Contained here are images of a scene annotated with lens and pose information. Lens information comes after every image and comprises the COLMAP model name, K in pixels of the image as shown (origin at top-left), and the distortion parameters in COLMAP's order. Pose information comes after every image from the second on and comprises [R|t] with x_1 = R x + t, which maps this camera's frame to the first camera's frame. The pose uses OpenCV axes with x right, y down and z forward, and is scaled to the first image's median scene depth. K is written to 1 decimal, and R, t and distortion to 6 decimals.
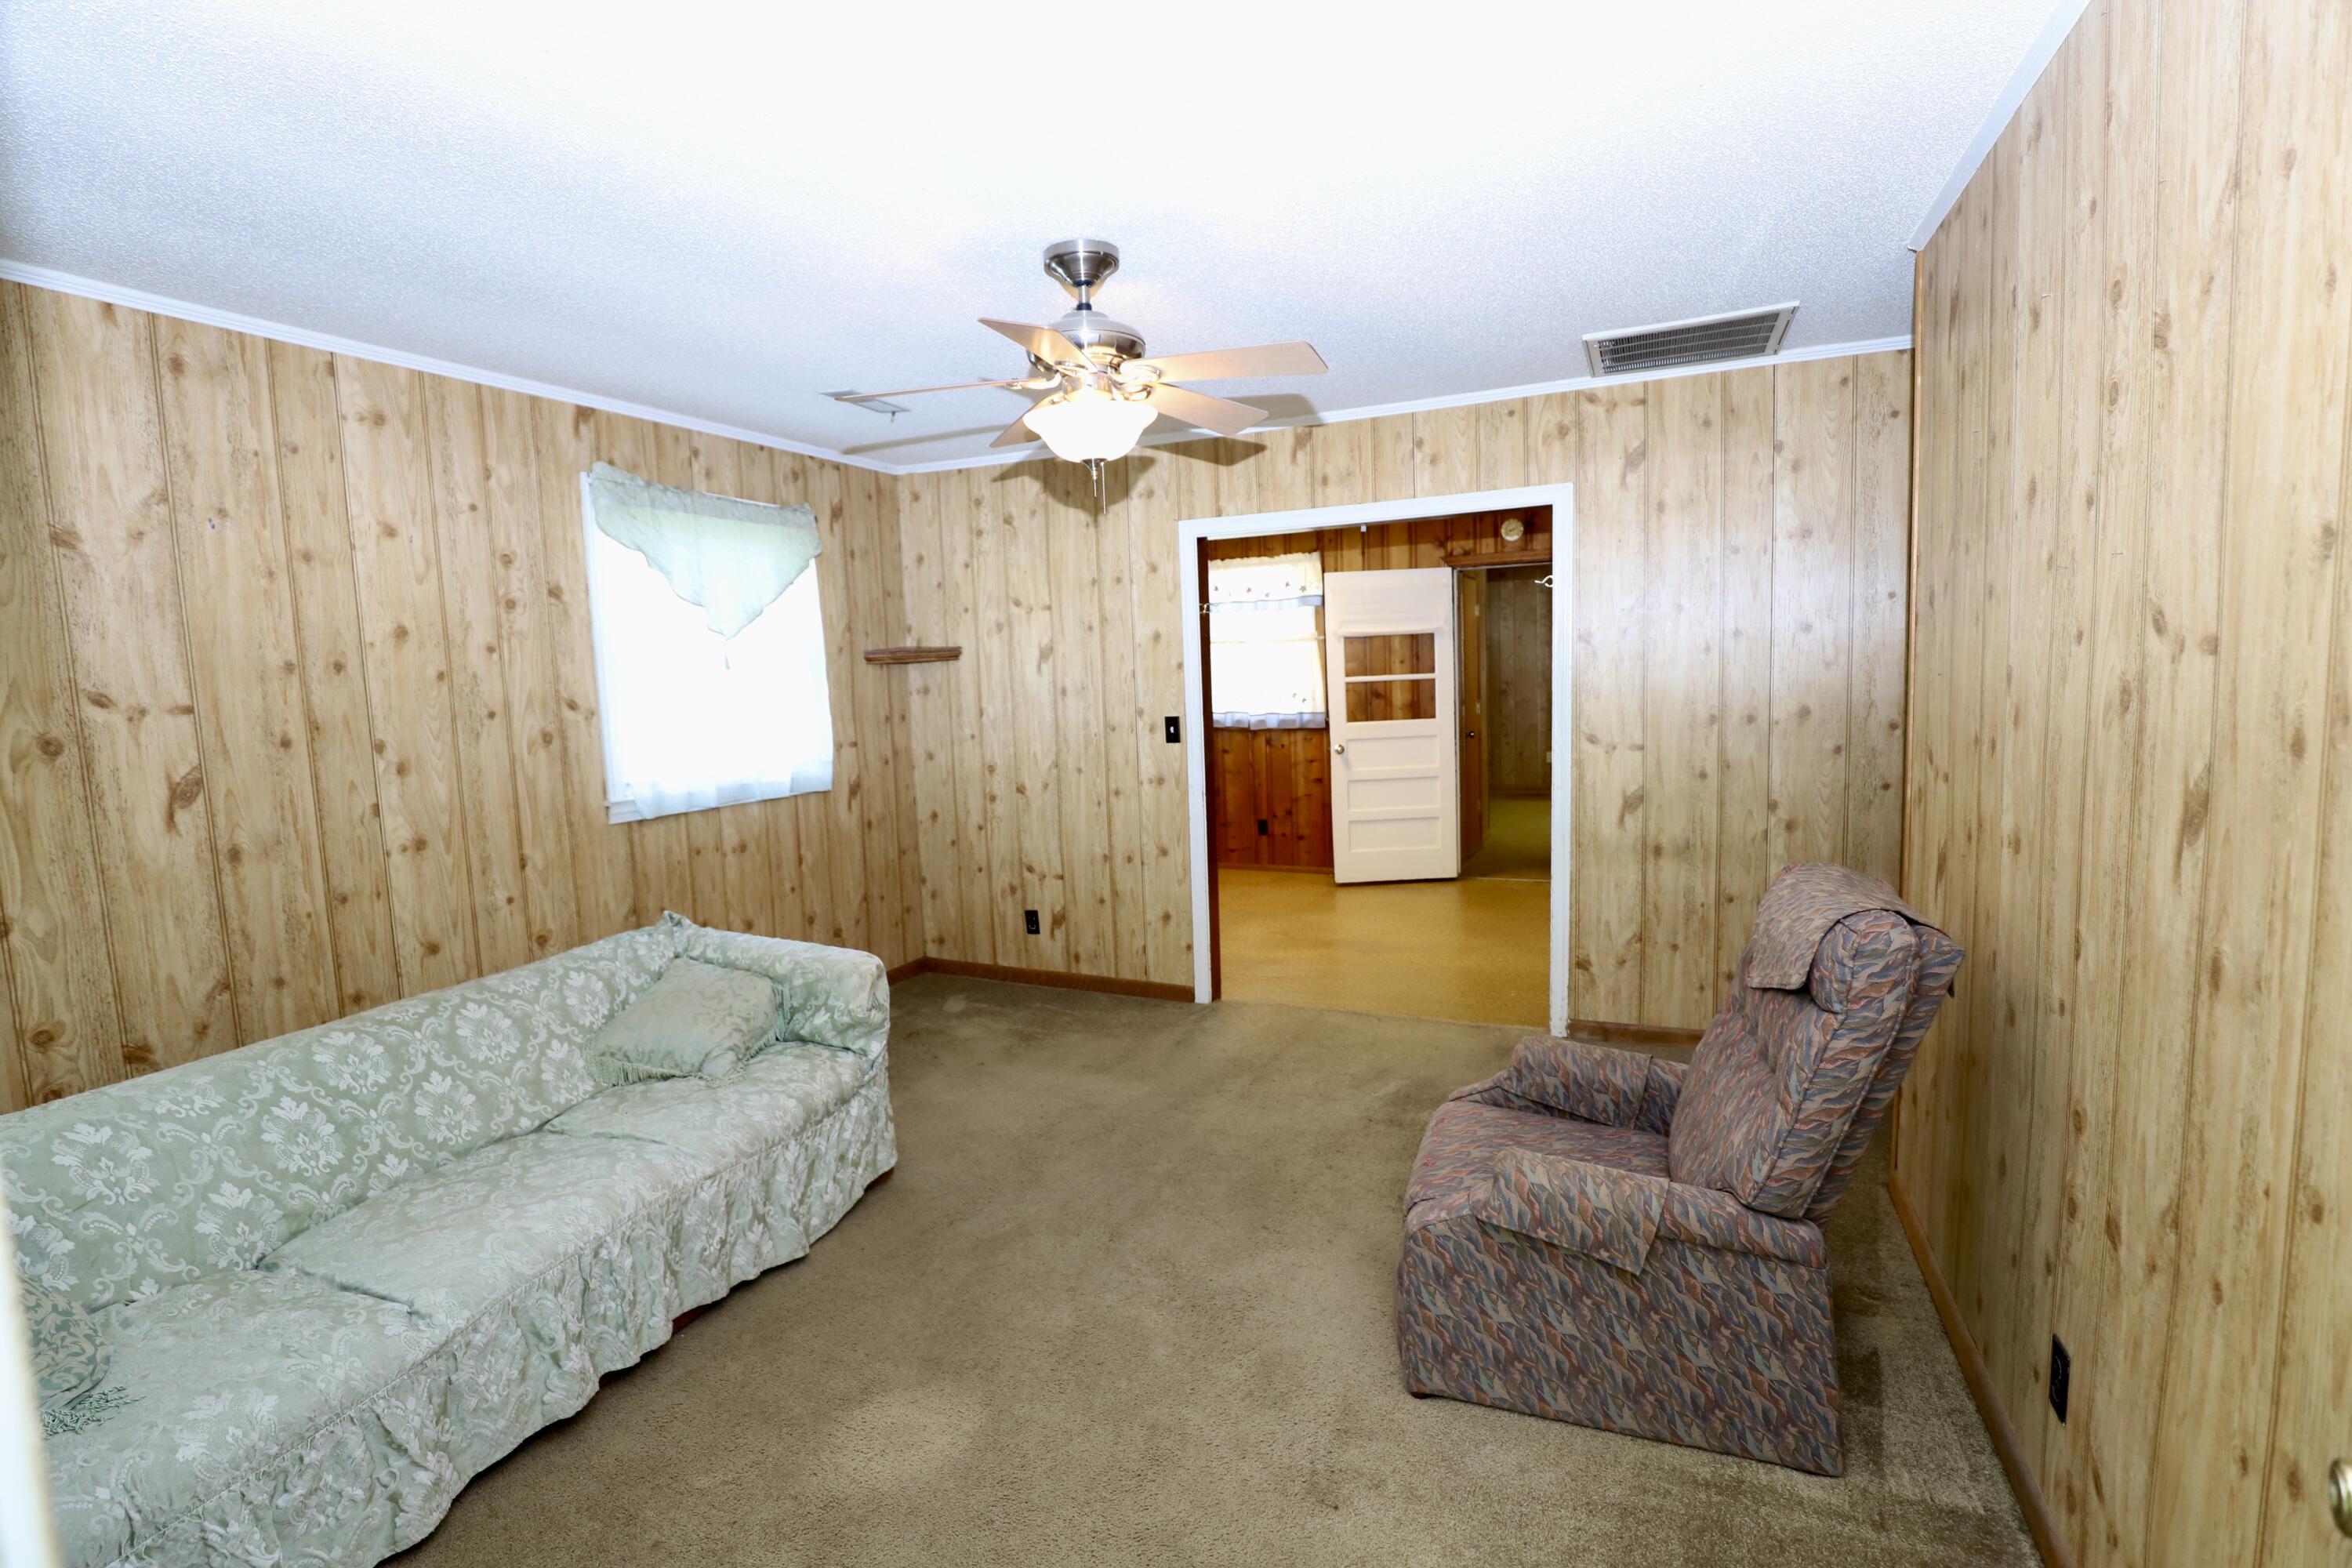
lens RADIAL K [[1082.9, 0, 1215.2], [0, 1082.9, 778.9], [0, 0, 1]] dist [-0.032825, 0.006327]
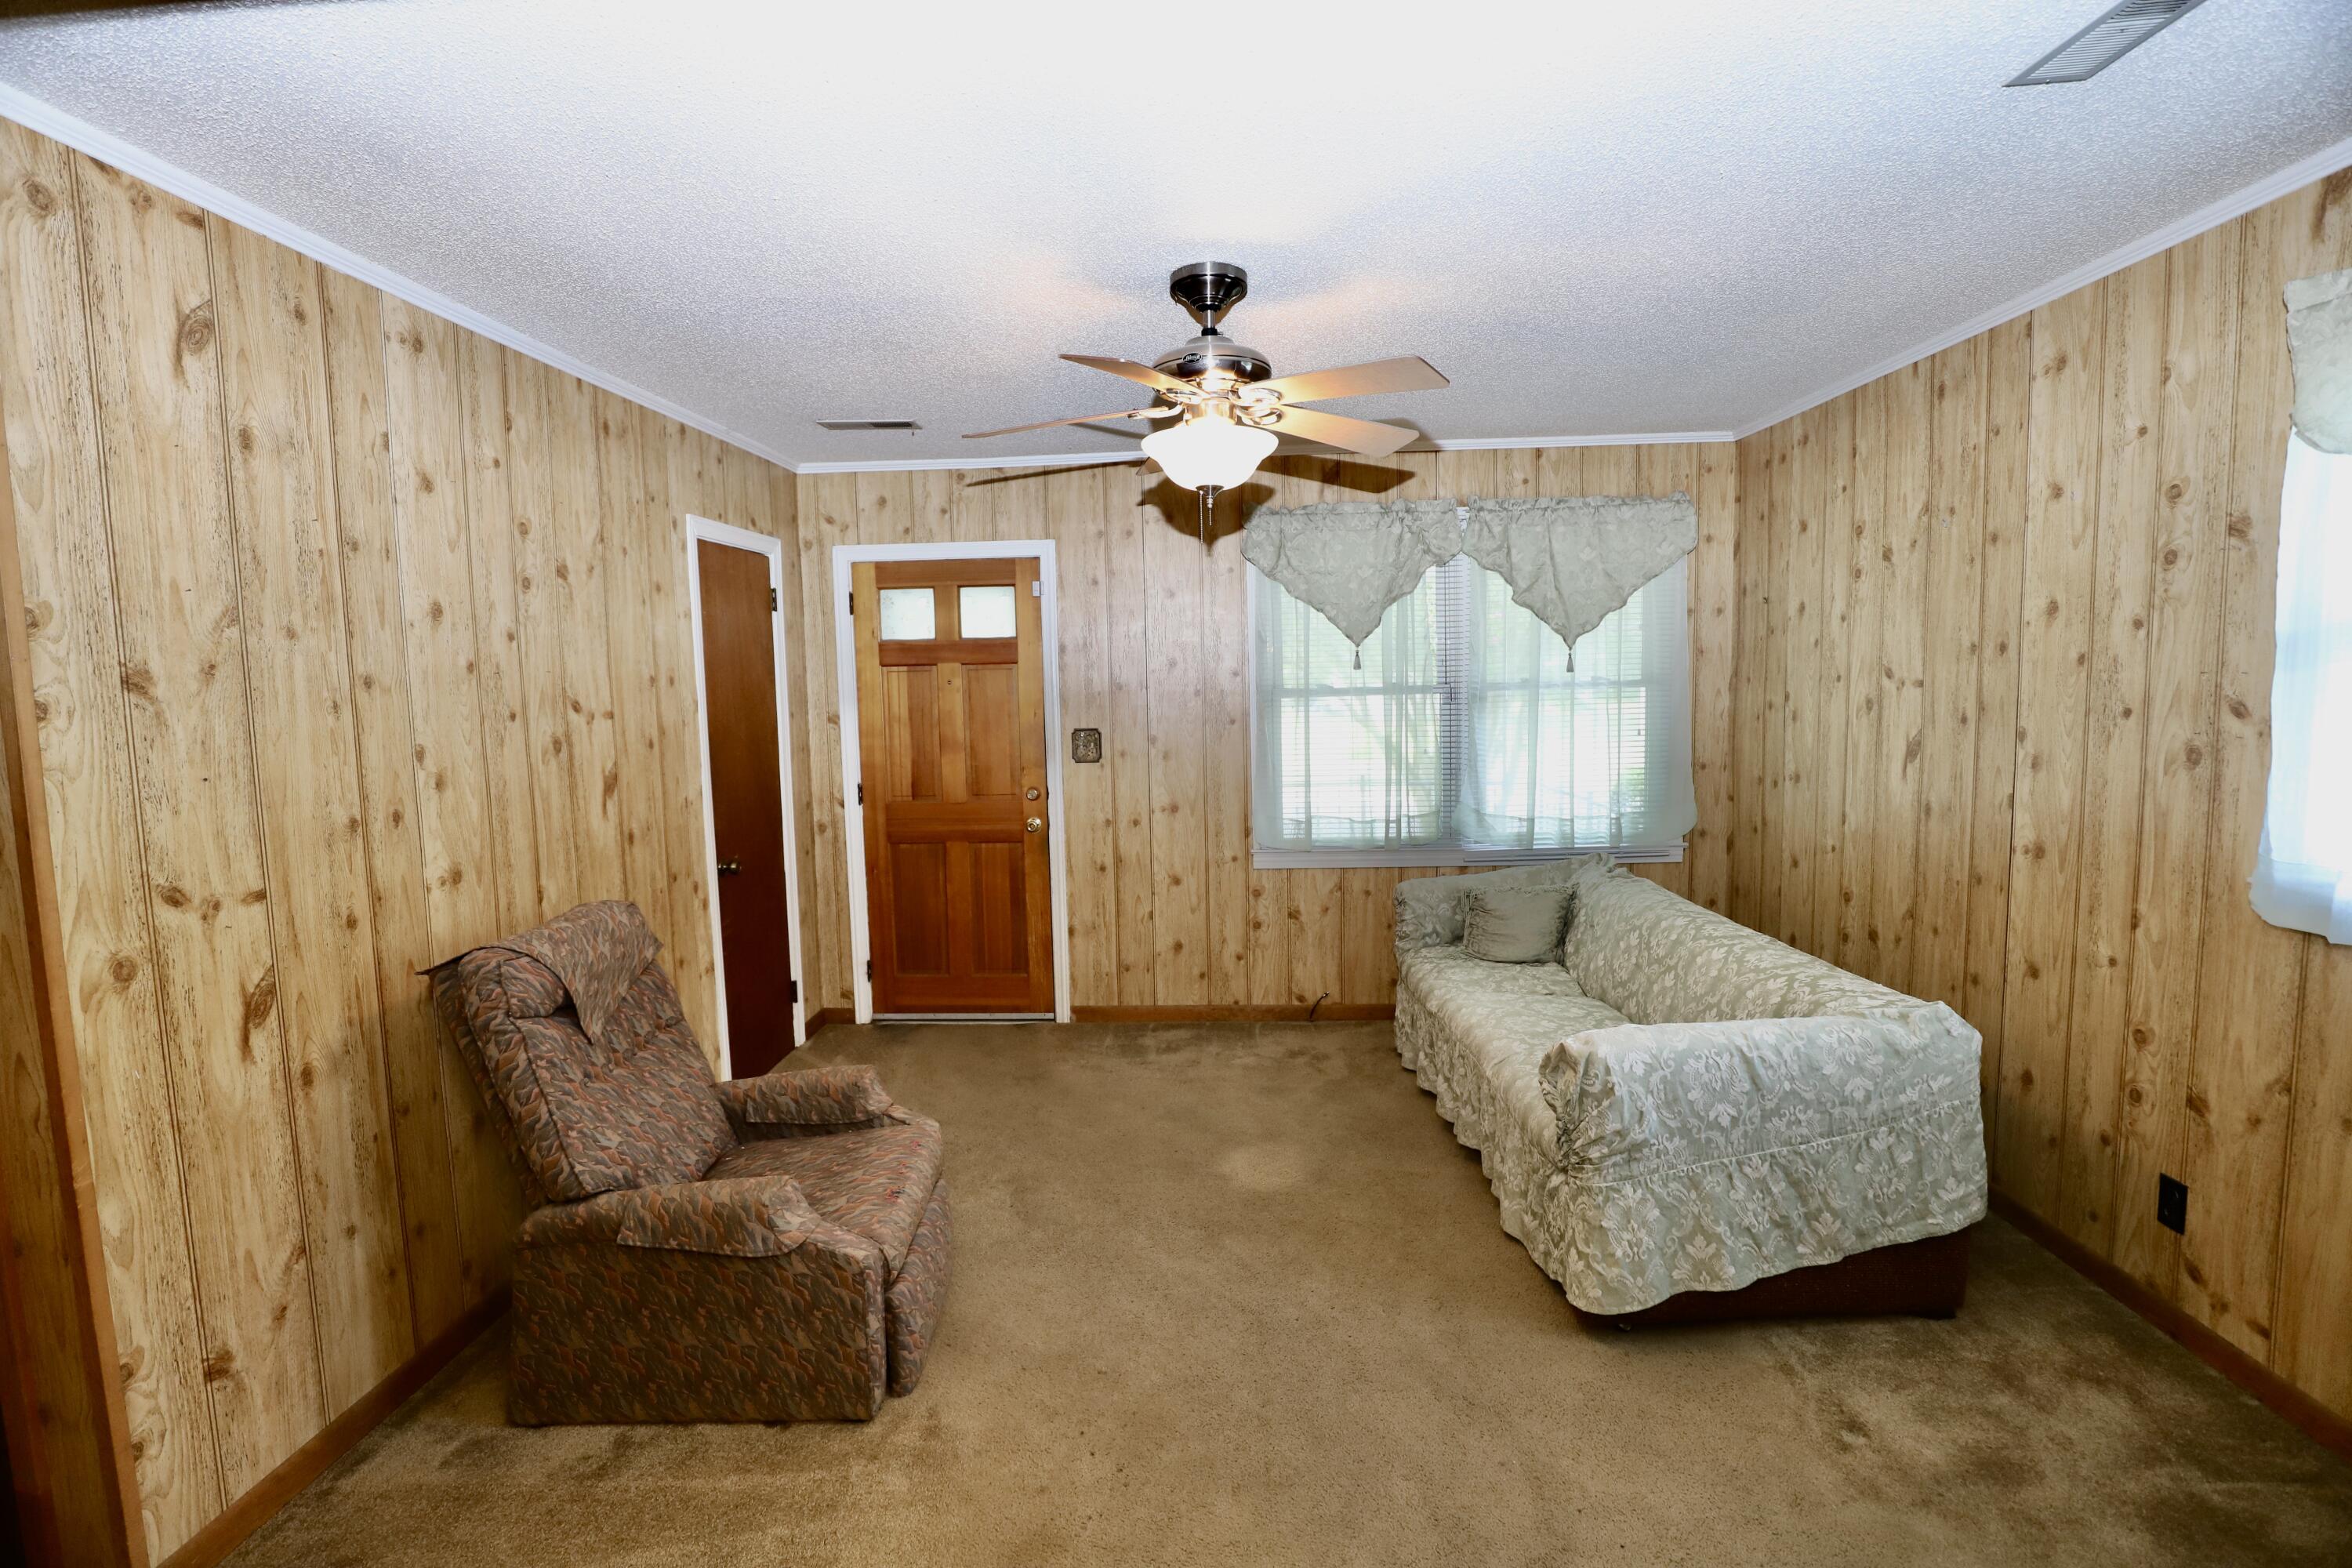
lens RADIAL K [[1082.9, 0, 1162.8], [0, 1082.9, 777.5], [0, 0, 1]] dist [-0.032825, 0.006327]
pose [[-0.944802, 0.089354, -0.315223, 0.168105], [0.024071, 0.978424, 0.205198, -0.160935], [0.326757, 0.186283, -0.926568, 1.294895]]
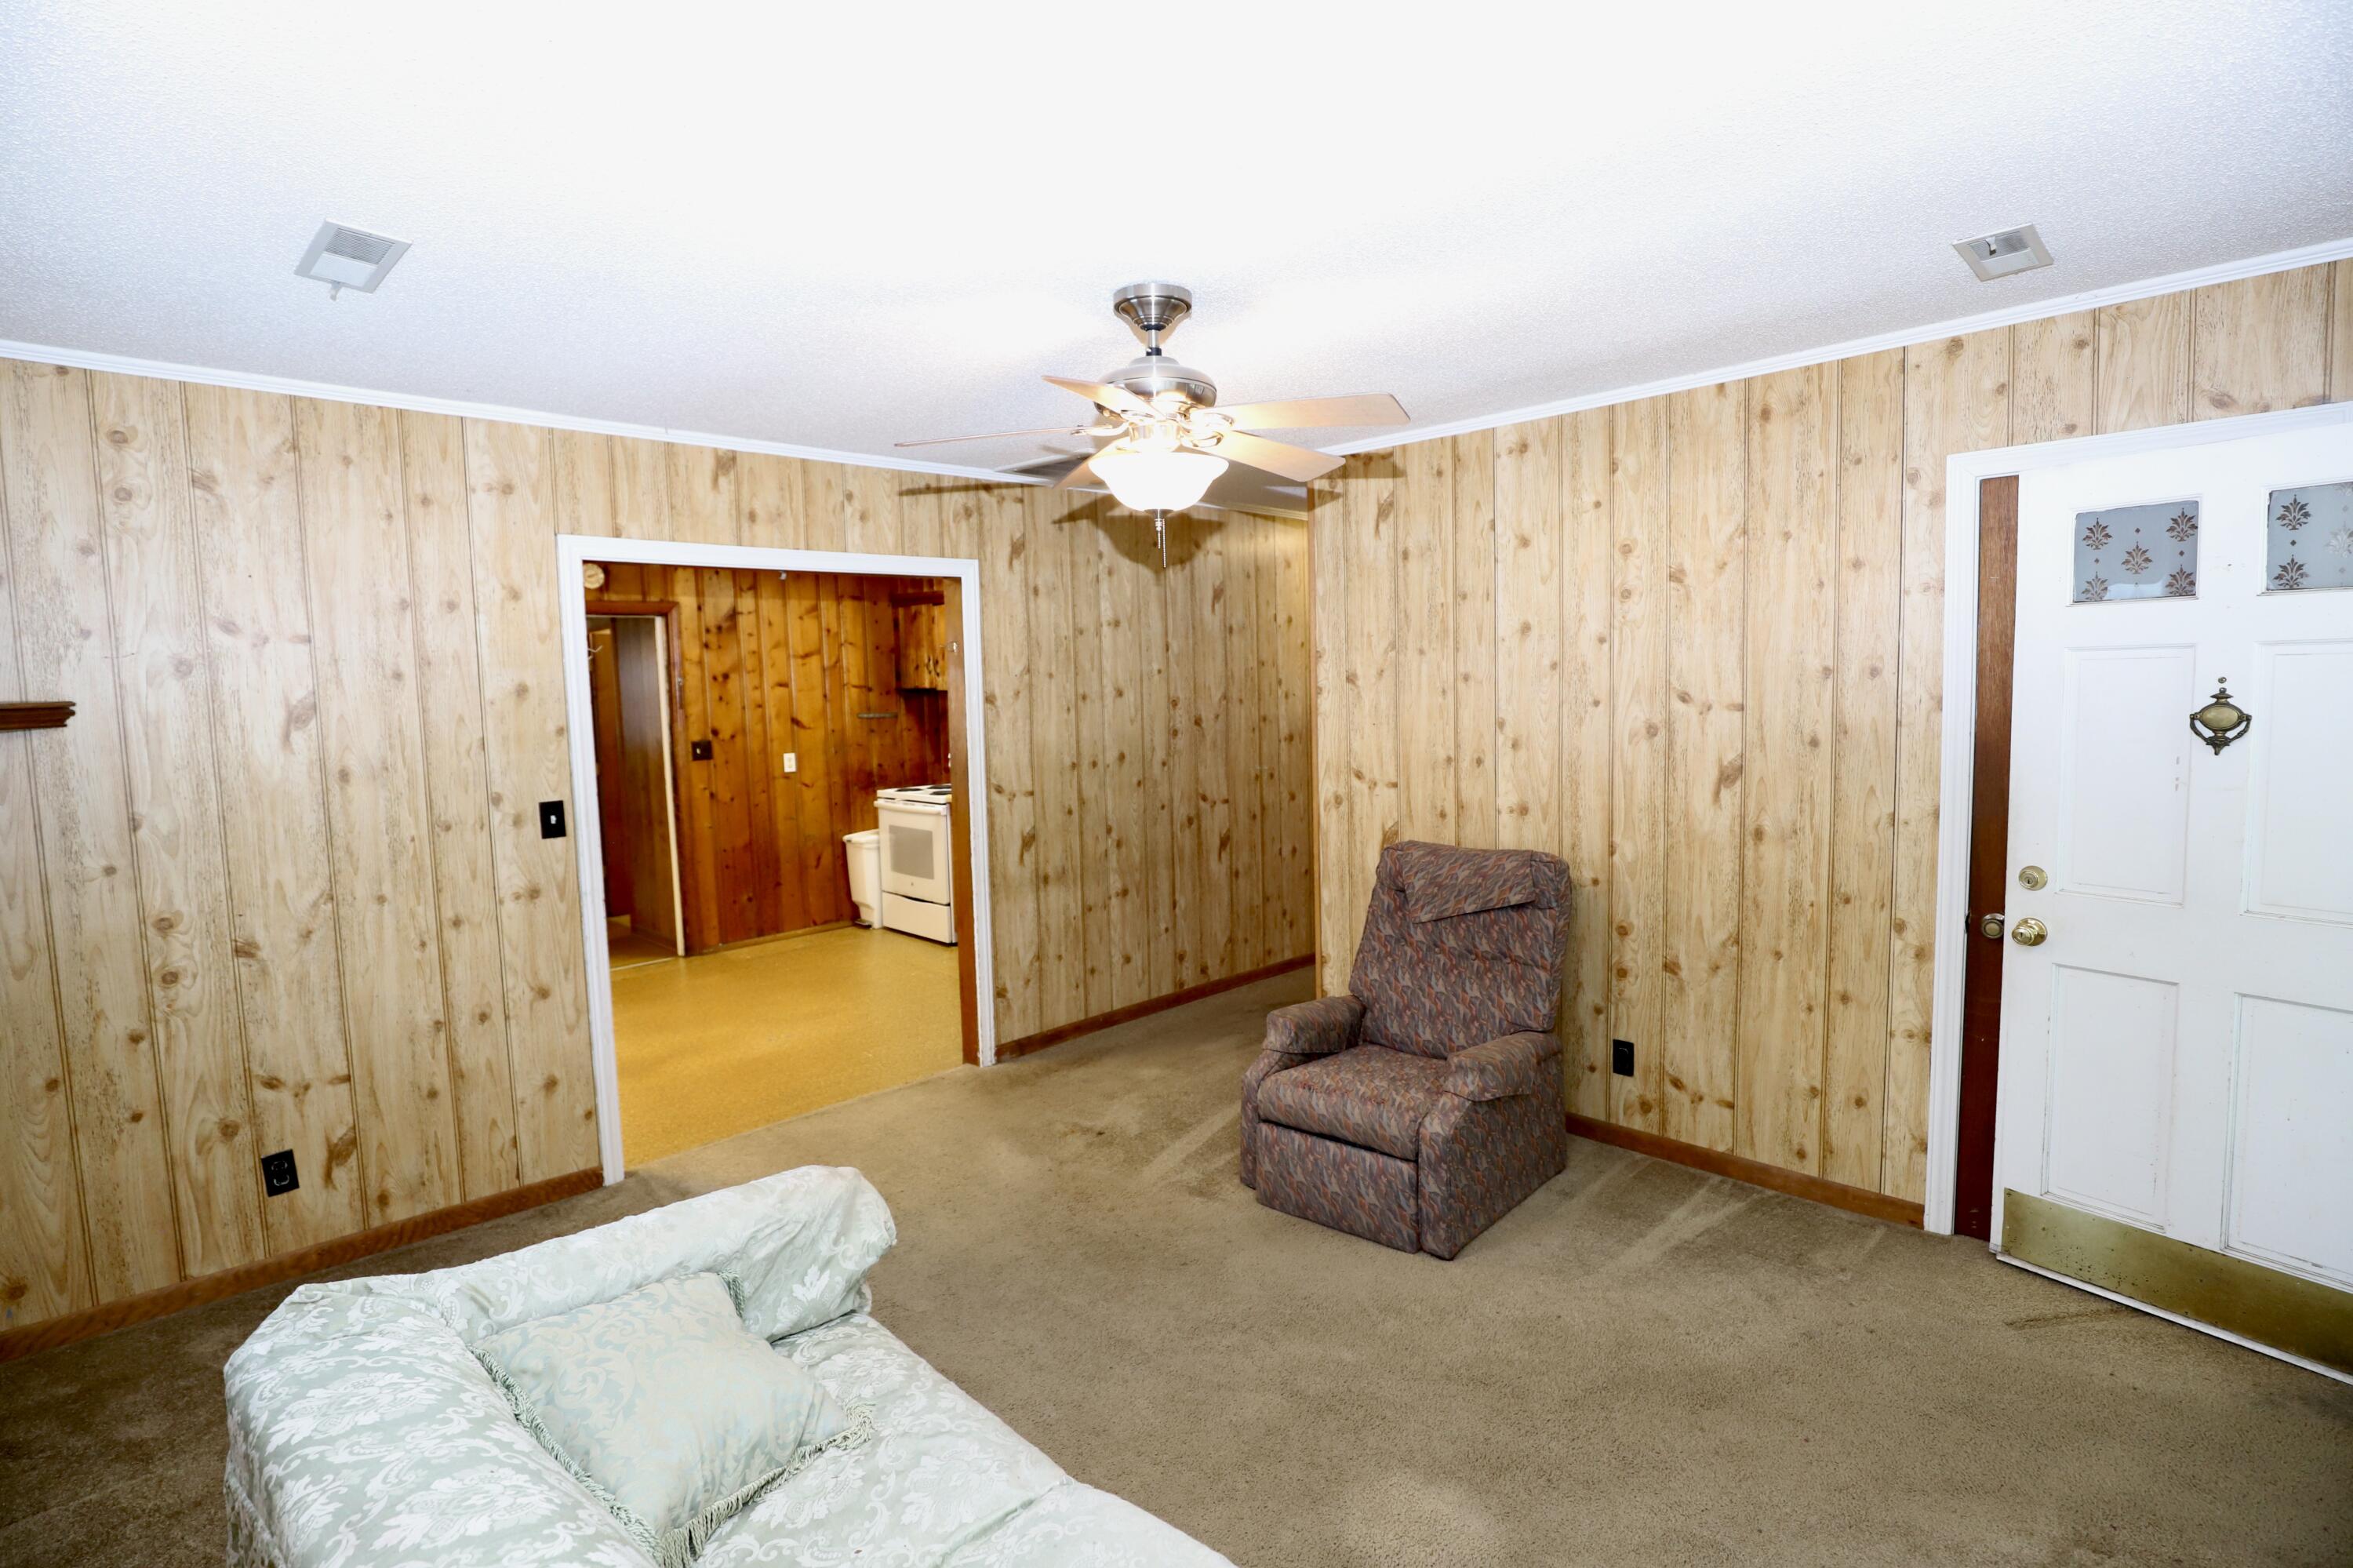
lens RADIAL K [[1083.4, 0, 1170.7], [0, 1083.4, 781.6], [0, 0, 1]] dist [-0.032825, 0.006327]
pose [[0.385622, -0.055927, 0.920960, -0.671972], [0.107852, 0.994051, 0.015206, -0.046554], [-0.916332, 0.093464, 0.389359, 0.429677]]
